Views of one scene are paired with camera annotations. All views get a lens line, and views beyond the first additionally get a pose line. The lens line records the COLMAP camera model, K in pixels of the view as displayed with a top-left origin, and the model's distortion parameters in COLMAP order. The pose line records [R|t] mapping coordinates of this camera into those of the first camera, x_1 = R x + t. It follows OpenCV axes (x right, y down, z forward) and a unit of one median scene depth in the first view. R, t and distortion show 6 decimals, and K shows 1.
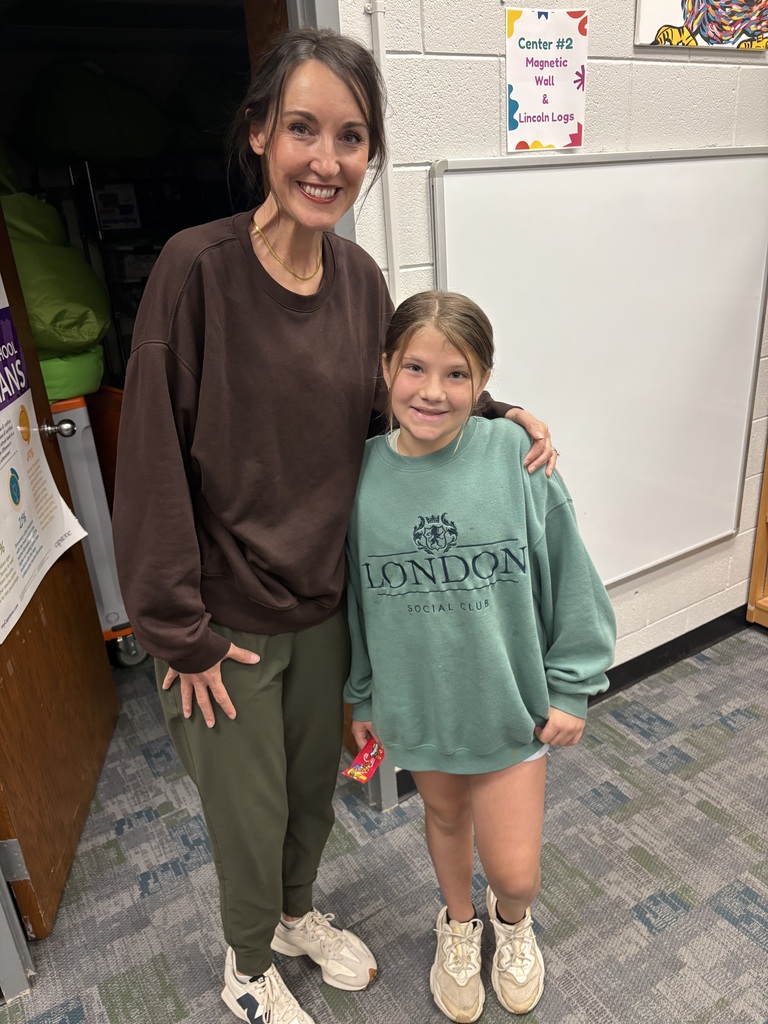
lens RADIAL K [[774.6, 0, 384.0], [0, 774.6, 512.0], [0, 0, 1]] dist [0.044291, -0.050614]
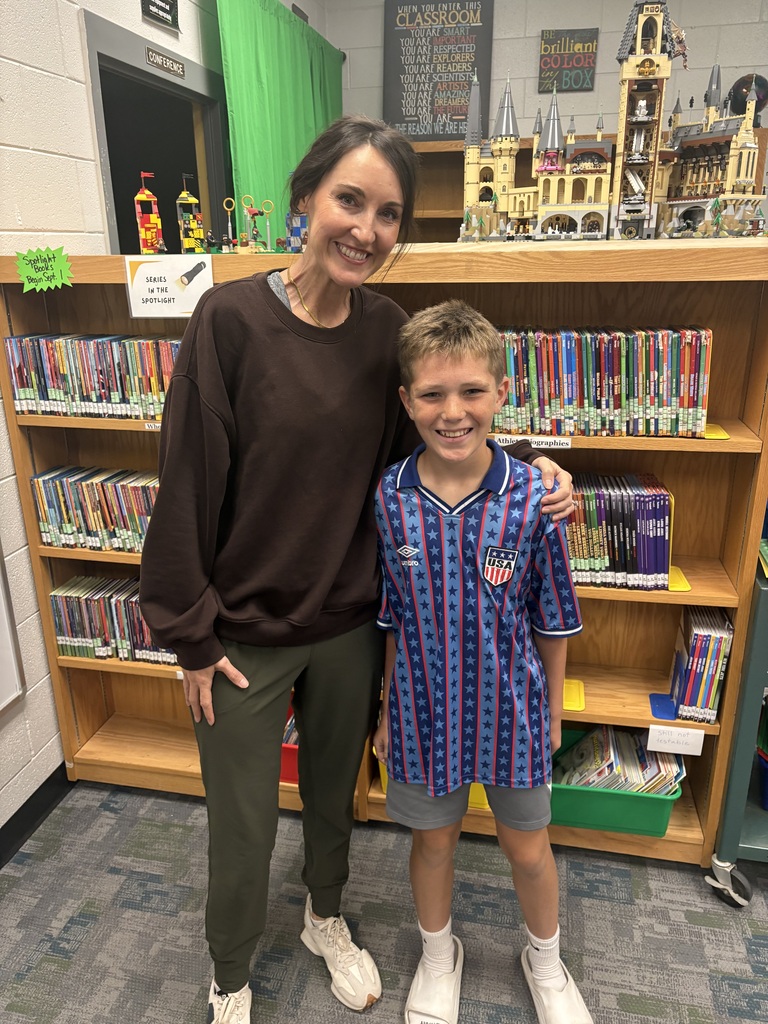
lens RADIAL K [[774.9, 0, 384.1], [0, 774.9, 507.4], [0, 0, 1]] dist [0.050367, -0.063245]
pose [[0.689118, -0.174295, 0.703376, 0.236410], [0.233278, 0.972331, 0.012391, -0.112851], [-0.686074, 0.155543, 0.710710, 0.192011]]
